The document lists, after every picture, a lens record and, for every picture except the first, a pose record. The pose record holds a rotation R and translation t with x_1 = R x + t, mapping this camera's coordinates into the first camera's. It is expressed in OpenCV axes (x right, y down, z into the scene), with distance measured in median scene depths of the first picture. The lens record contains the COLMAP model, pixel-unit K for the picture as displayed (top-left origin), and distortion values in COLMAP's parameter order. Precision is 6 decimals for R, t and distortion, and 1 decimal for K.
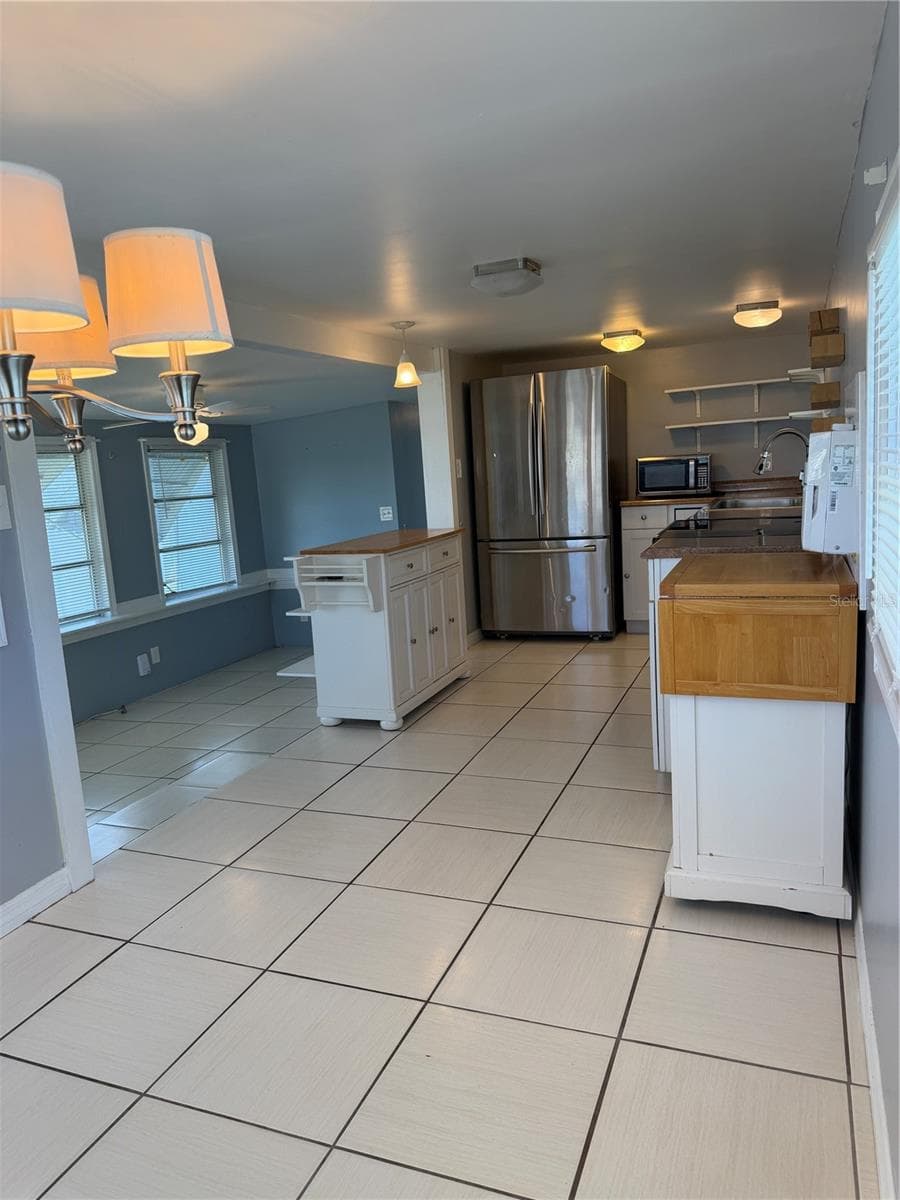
lens RADIAL K [[847.3, 0, 443.5], [0, 847.3, 602.0], [0, 0, 1]] dist [0.060673, -0.074135]
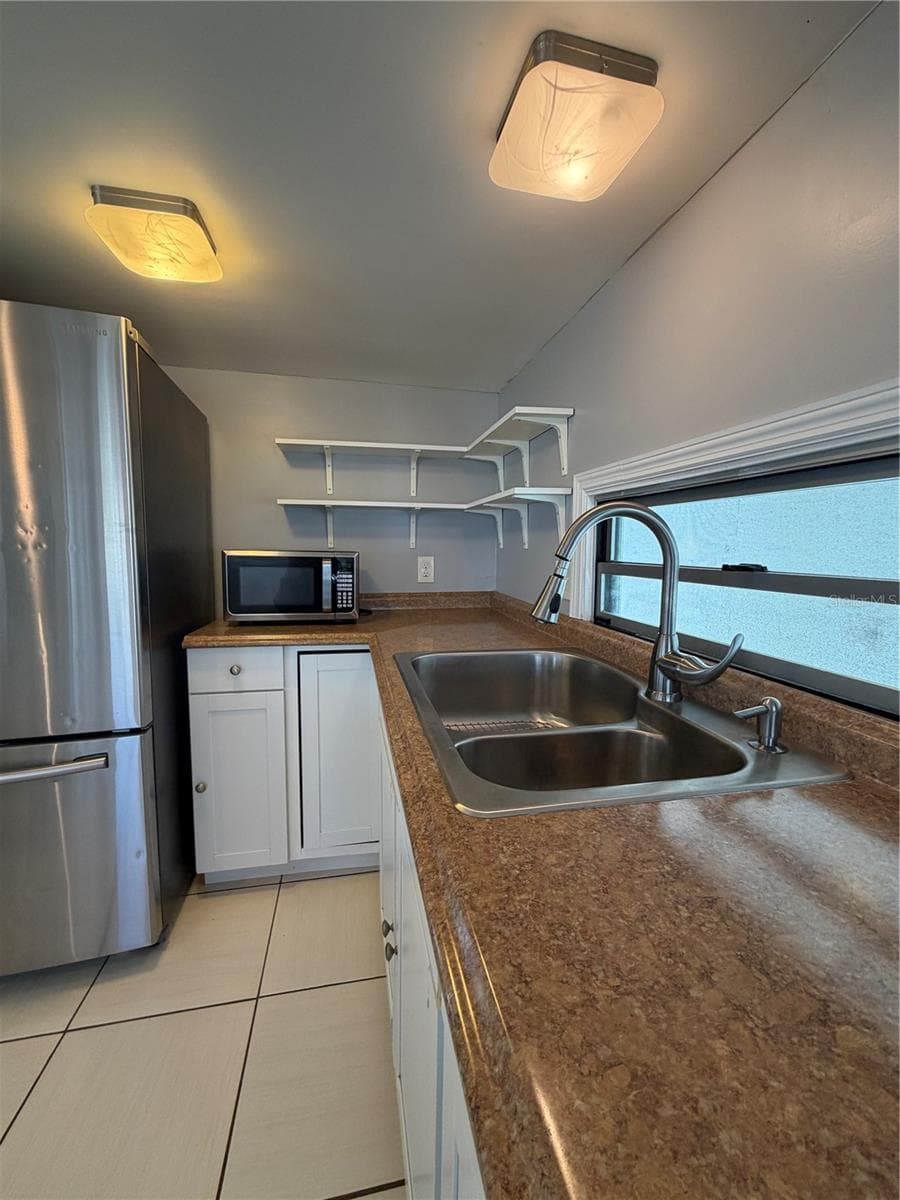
lens RADIAL K [[480.5, 0, 448.4], [0, 480.5, 603.6], [0, 0, 1]] dist [0.001072, -0.000293]
pose [[0.825829, 0.006602, 0.563882, 0.178553], [0.026075, 0.998415, -0.049878, -0.119744], [-0.563317, 0.055894, 0.824348, 0.692434]]
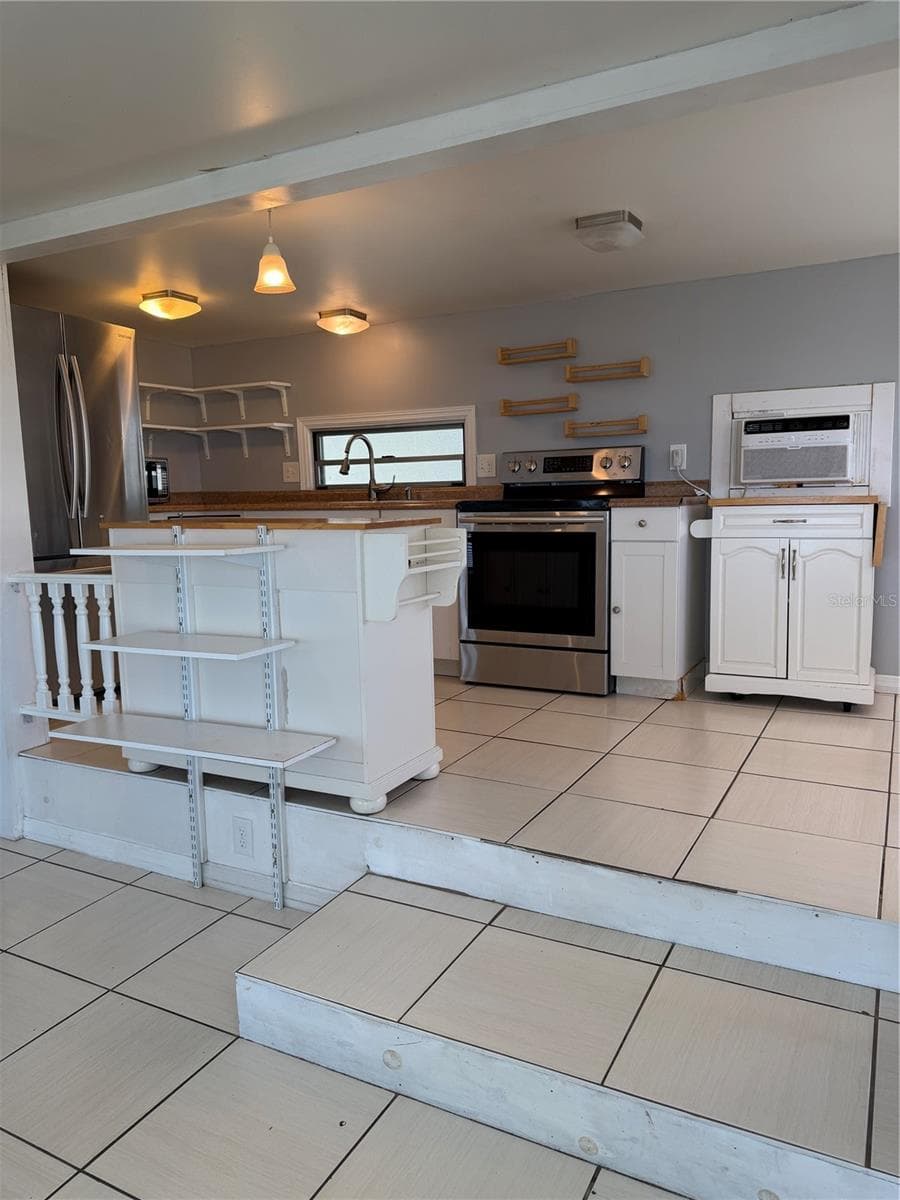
lens RADIAL K [[847.3, 0, 447.4], [0, 847.3, 600.0], [0, 0, 1]] dist [0.060673, -0.074135]
pose [[0.102598, -0.062460, 0.992760, -0.537479], [0.176347, 0.983360, 0.043643, -0.016617], [-0.978967, 0.170592, 0.111905, 0.634874]]
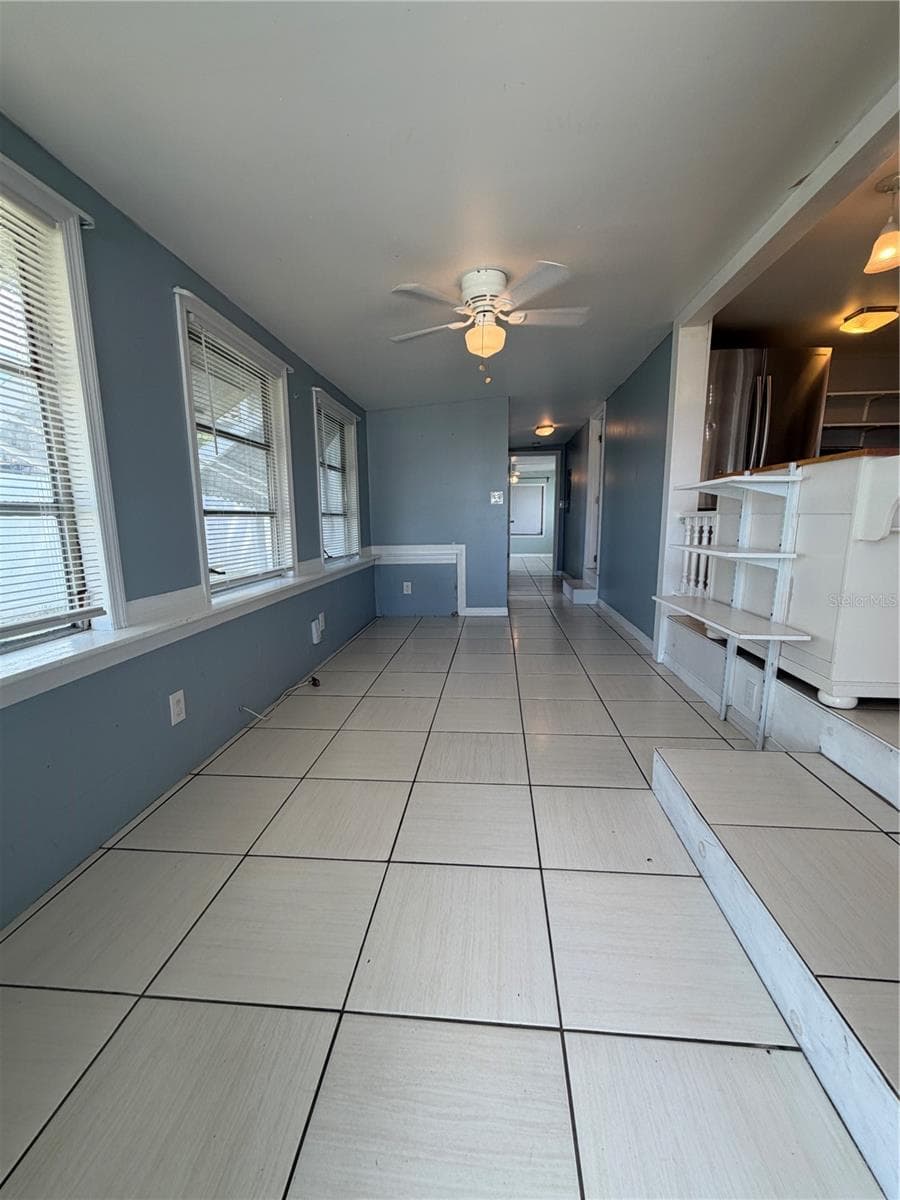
lens RADIAL K [[476.1, 0, 450.7], [0, 476.1, 604.2], [0, 0, 1]] dist [-0.001496, -0.000190]
pose [[0.955892, 0.005862, 0.293660, -0.416709], [-0.009560, 0.999892, 0.011160, 0.042024], [-0.293563, -0.013475, 0.955845, 0.530310]]
